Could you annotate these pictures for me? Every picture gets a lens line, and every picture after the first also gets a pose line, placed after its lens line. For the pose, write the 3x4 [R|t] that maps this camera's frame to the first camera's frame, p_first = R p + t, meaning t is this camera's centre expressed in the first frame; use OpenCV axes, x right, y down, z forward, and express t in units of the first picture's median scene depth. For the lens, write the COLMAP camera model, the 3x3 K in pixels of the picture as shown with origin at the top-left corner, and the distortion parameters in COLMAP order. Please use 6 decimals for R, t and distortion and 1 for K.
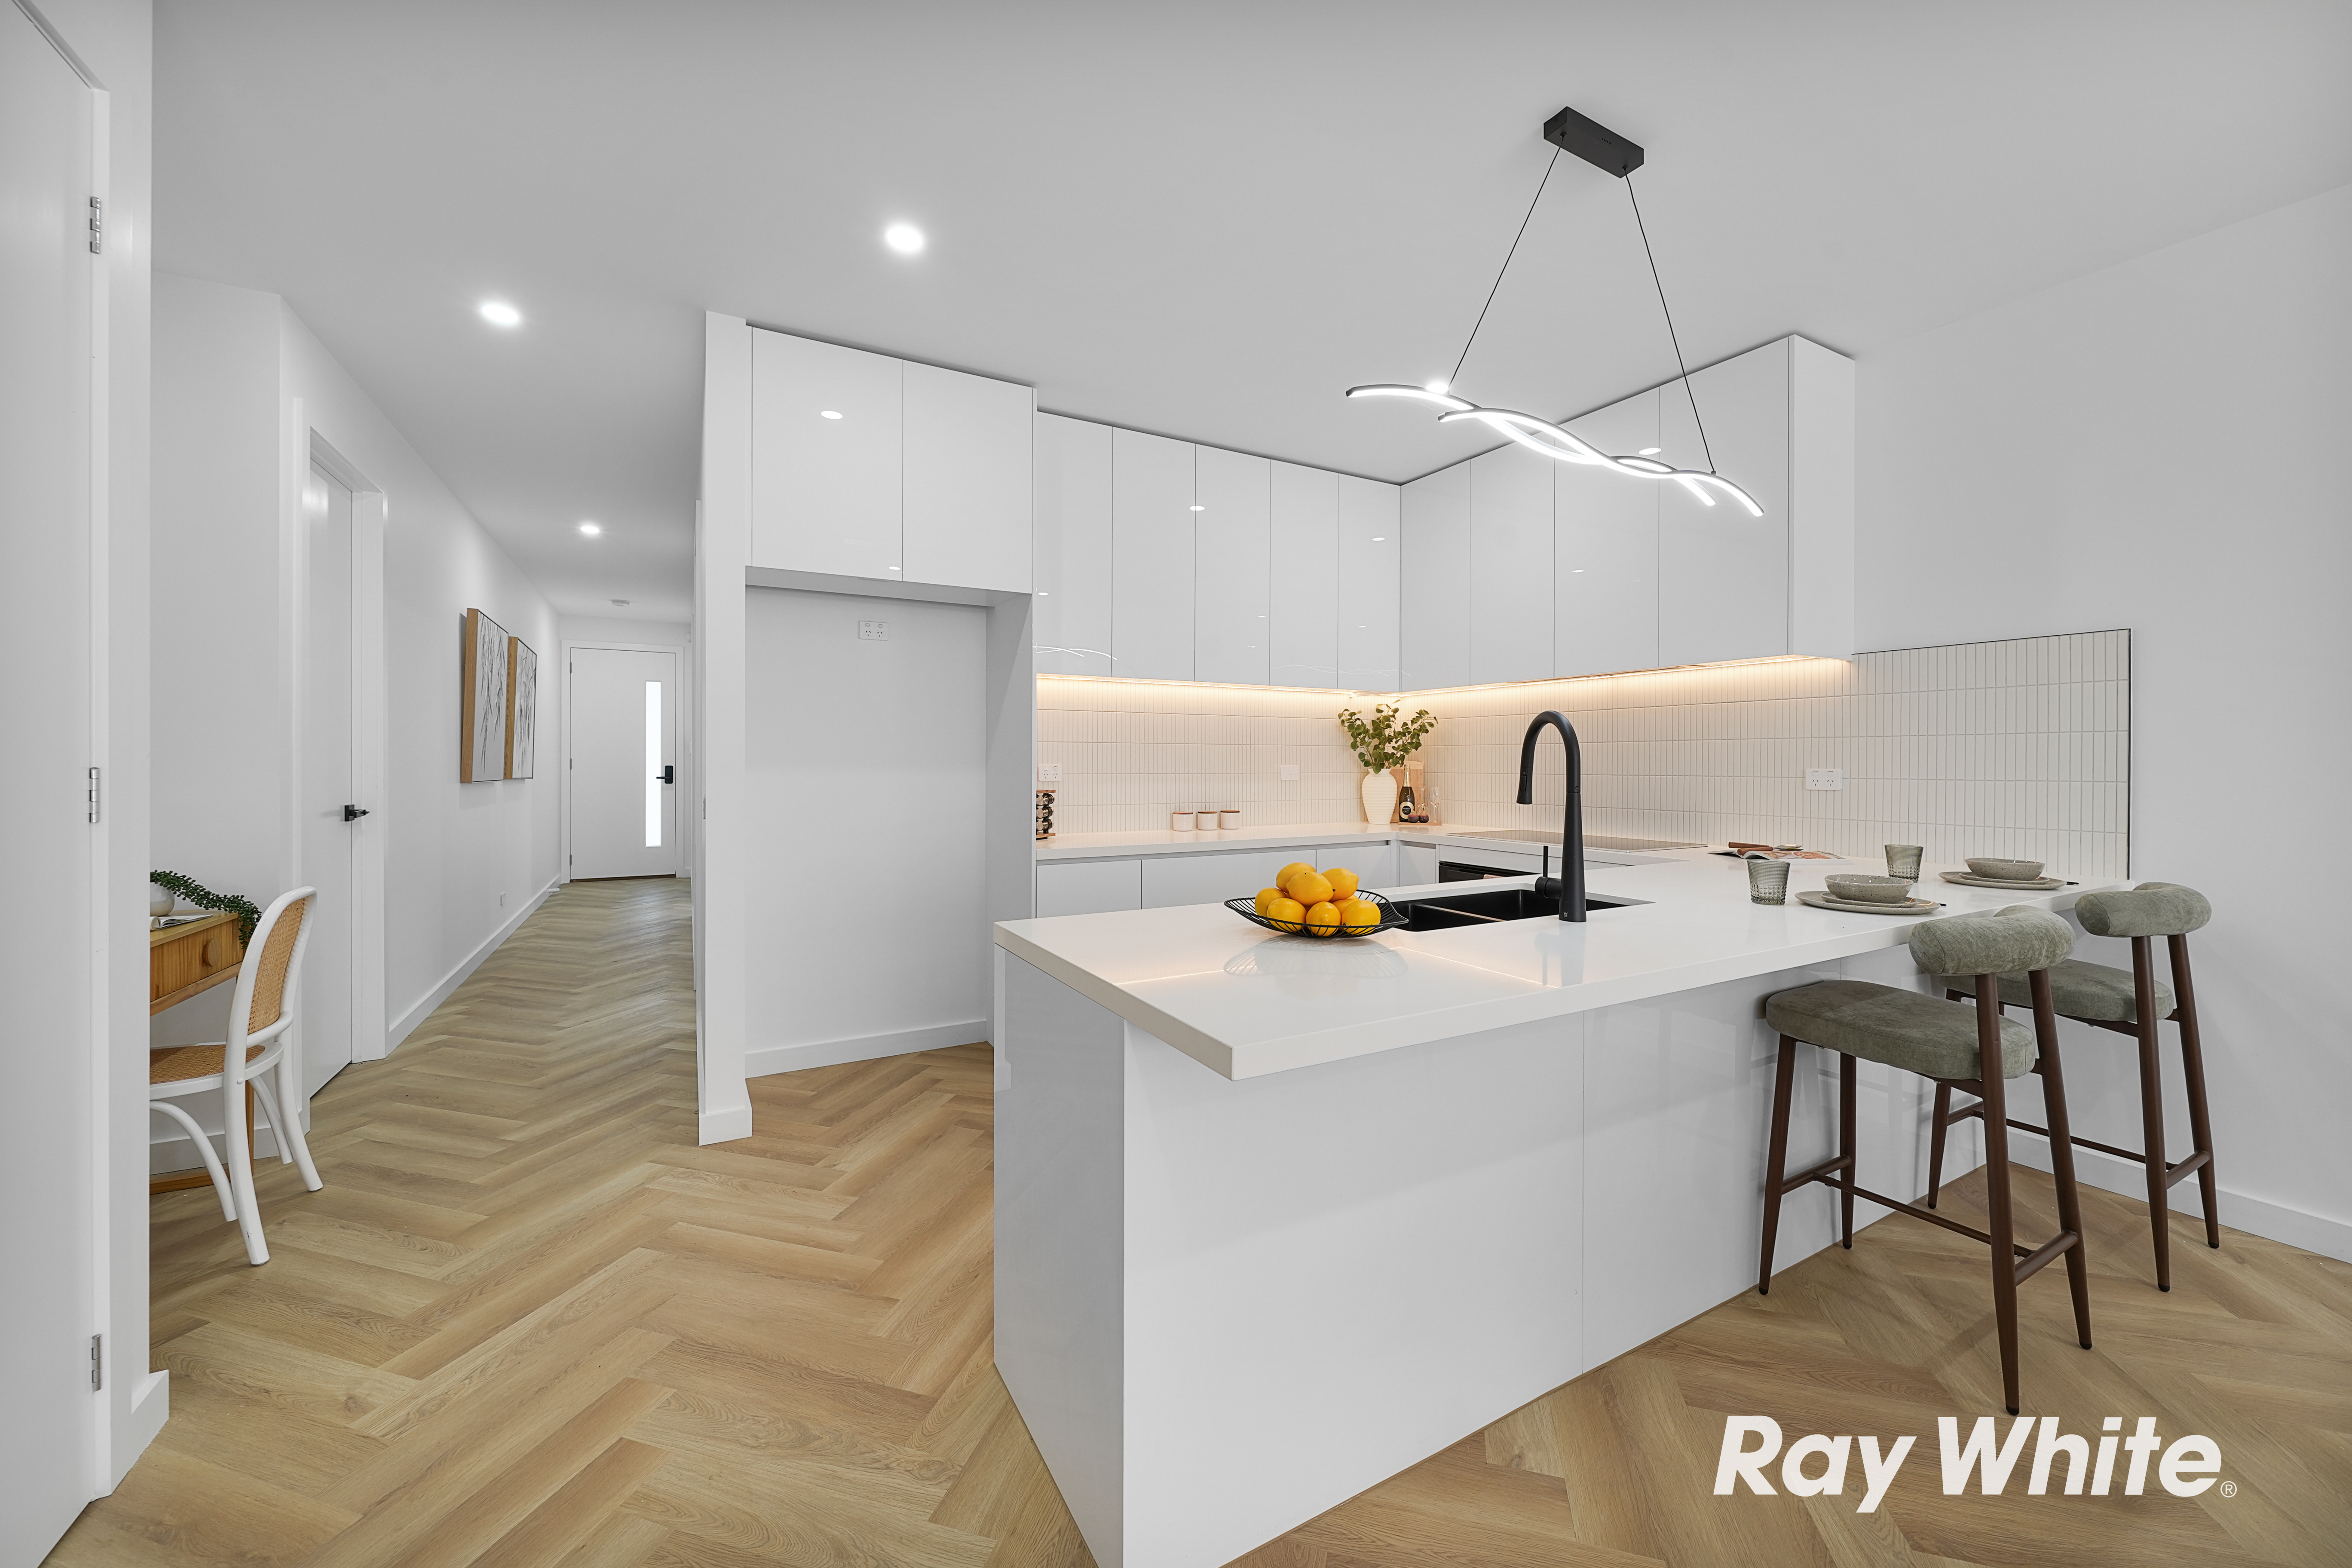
lens RADIAL K [[875.5, 0, 1161.3], [0, 875.5, 761.2], [0, 0, 1]] dist [-0.001612, -0.000241]
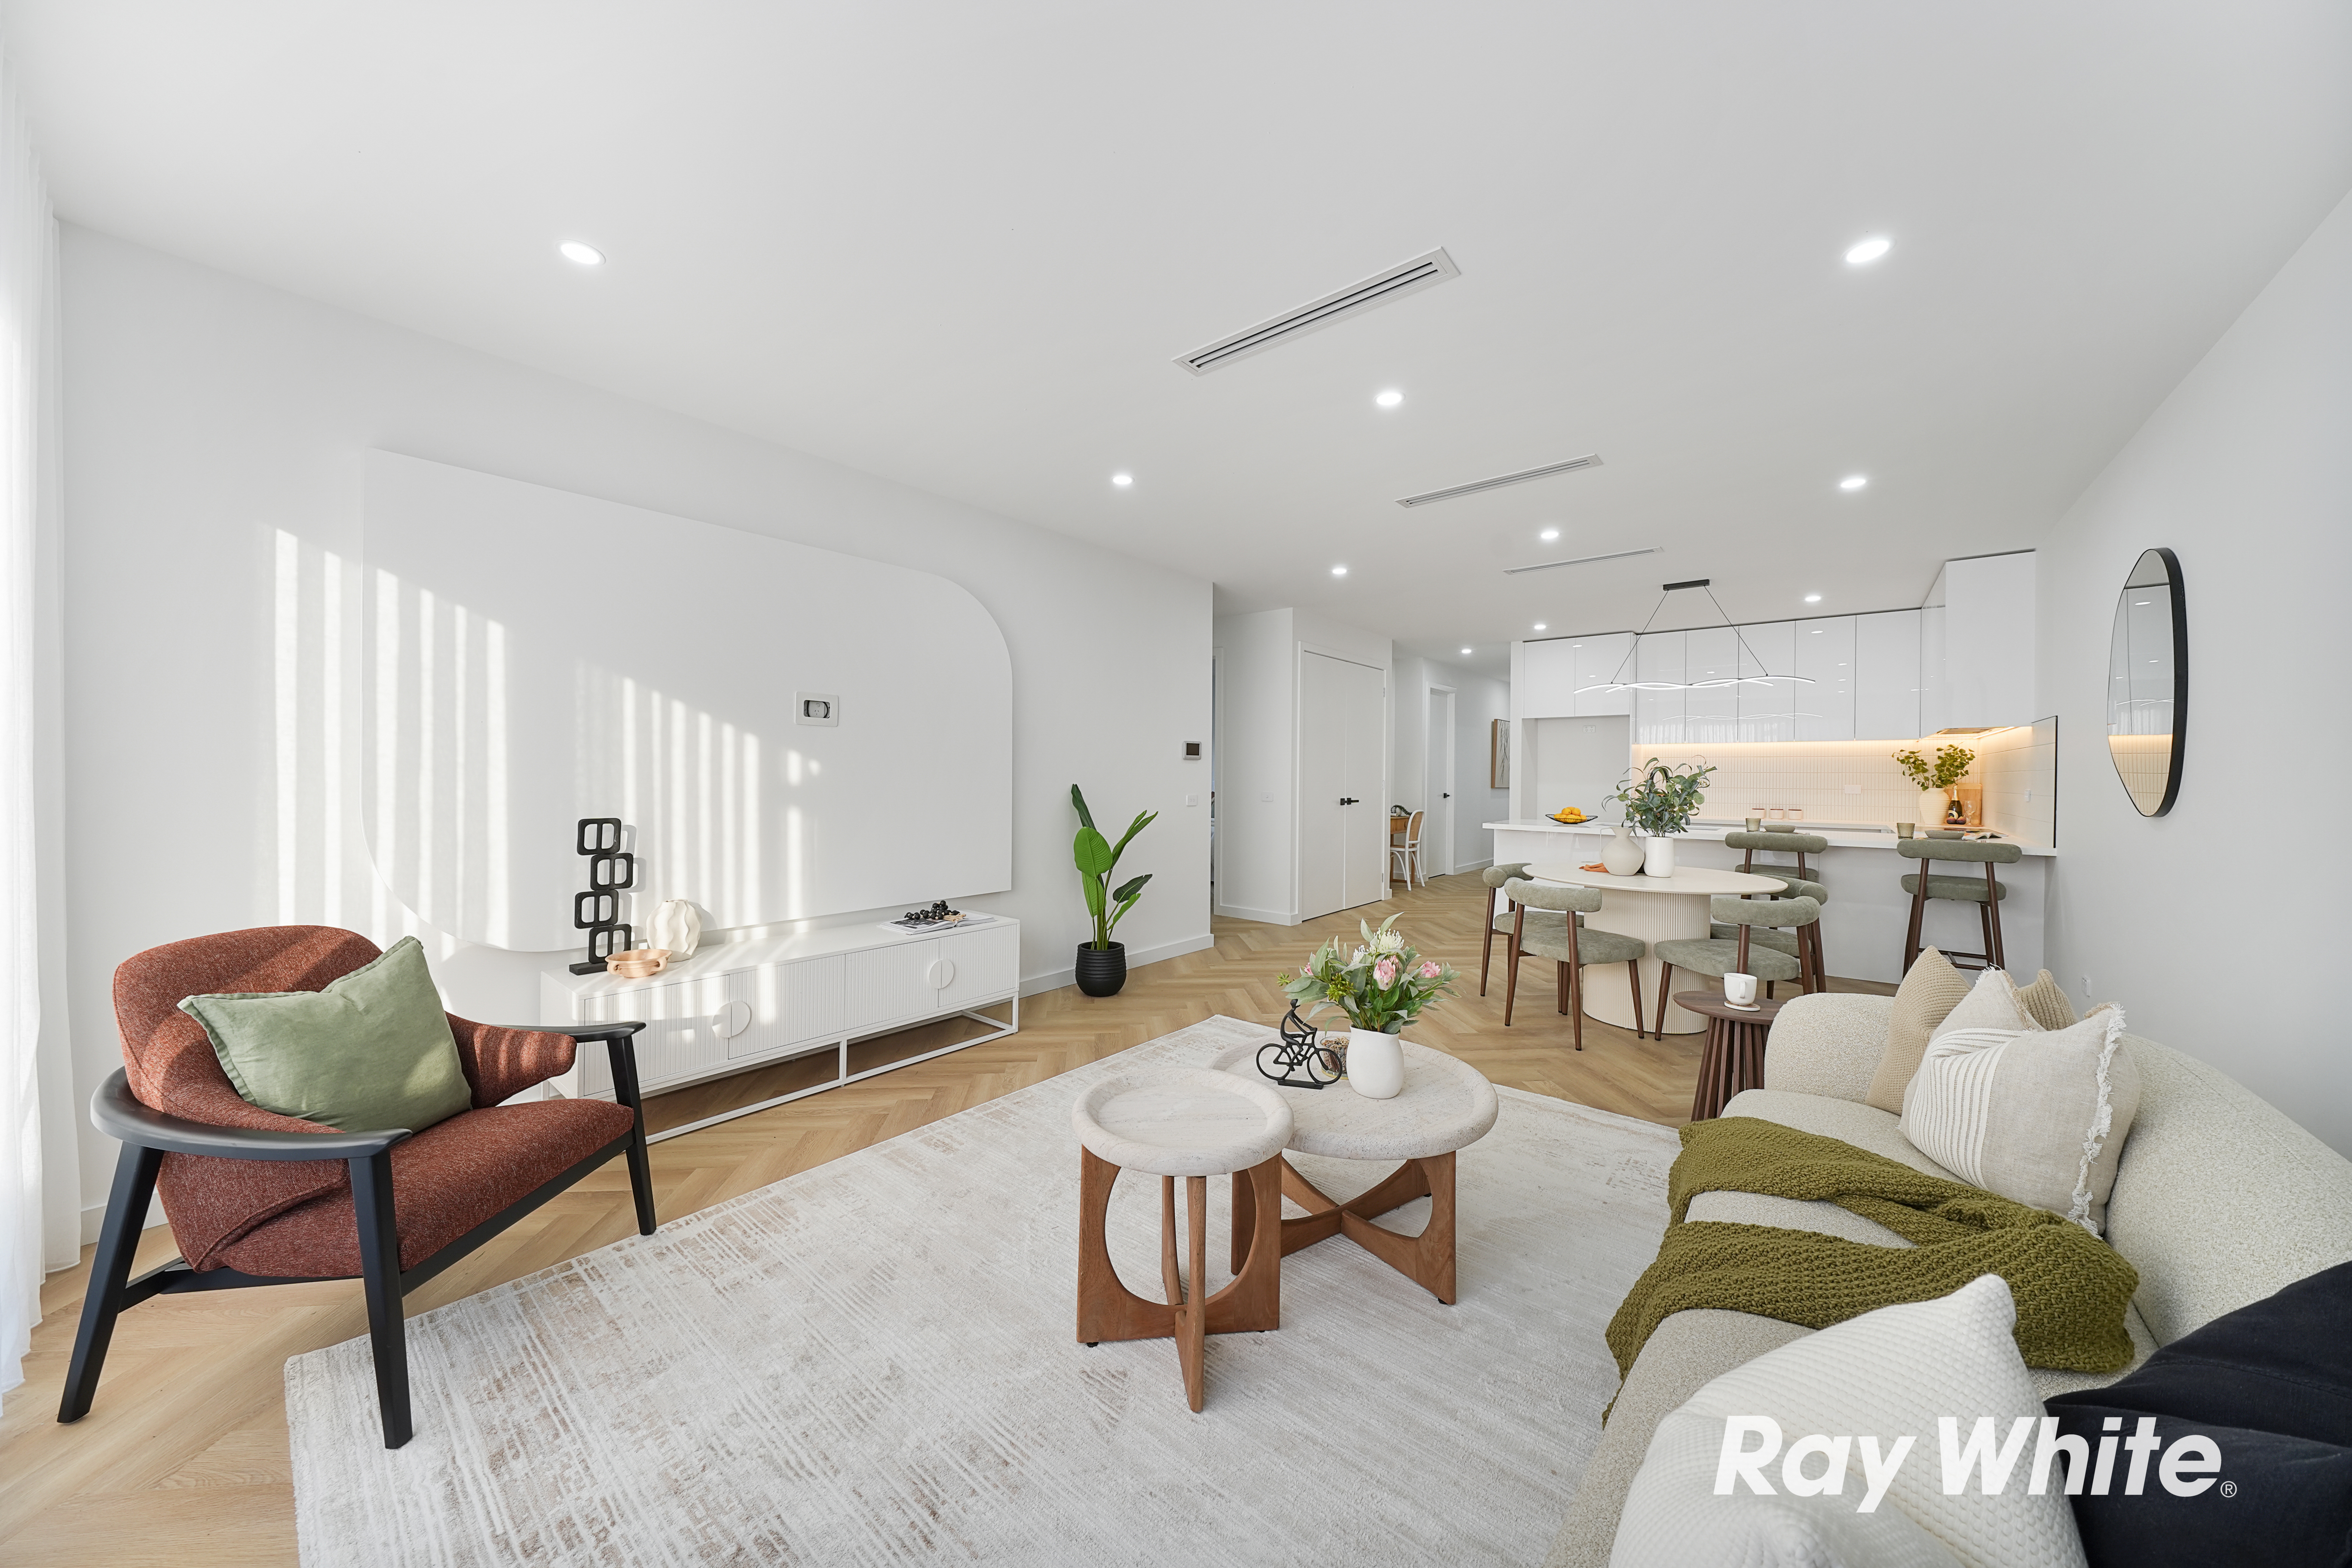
lens RADIAL K [[803.7, 0, 1176.0], [0, 803.7, 784.0], [0, 0, 1]] dist [-0.006588, -0.000033]
pose [[0.380648, 0.011726, -0.924646, 0.991339], [-0.005997, 0.999930, 0.010212, -0.004937], [0.924701, 0.001658, 0.380691, -0.719331]]
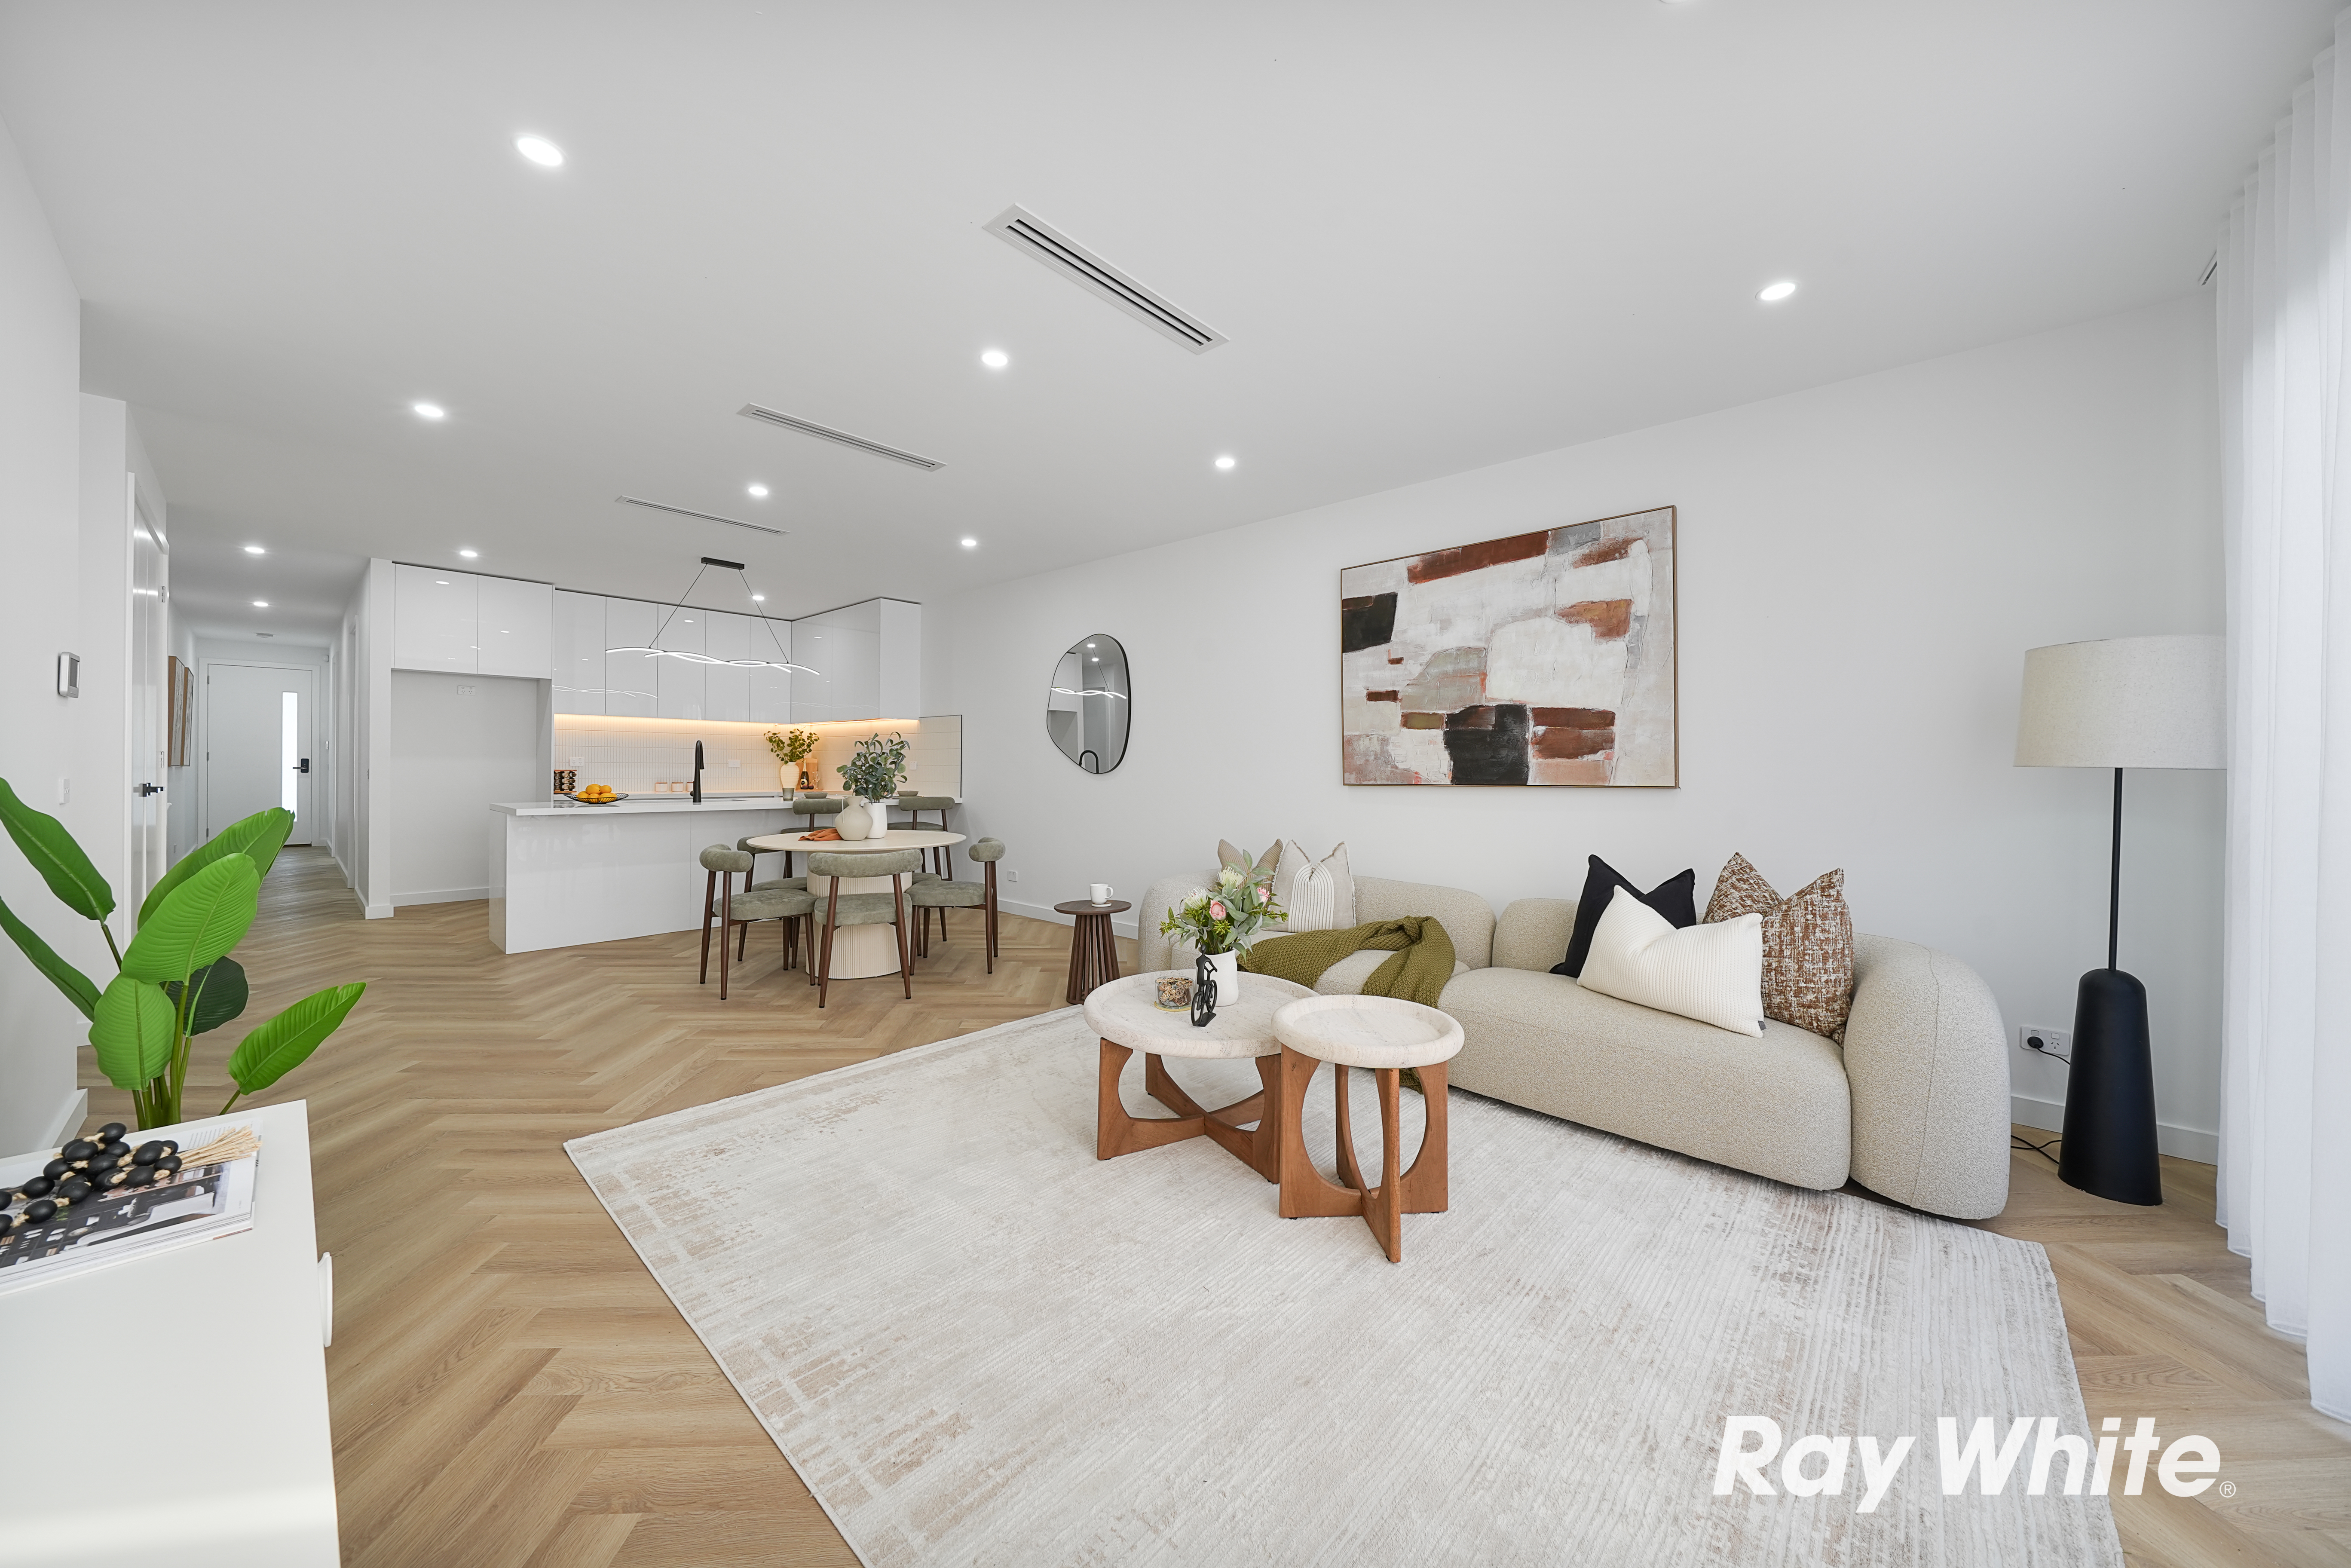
lens RADIAL K [[815.2, 0, 1159.2], [0, 815.2, 770.7], [0, 0, 1]] dist [-0.006840, 0.000024]
pose [[0.944986, 0.005110, 0.327072, 0.417009], [-0.007926, 0.999942, 0.007278, 0.008260], [-0.327016, -0.009470, 0.944971, -0.950643]]
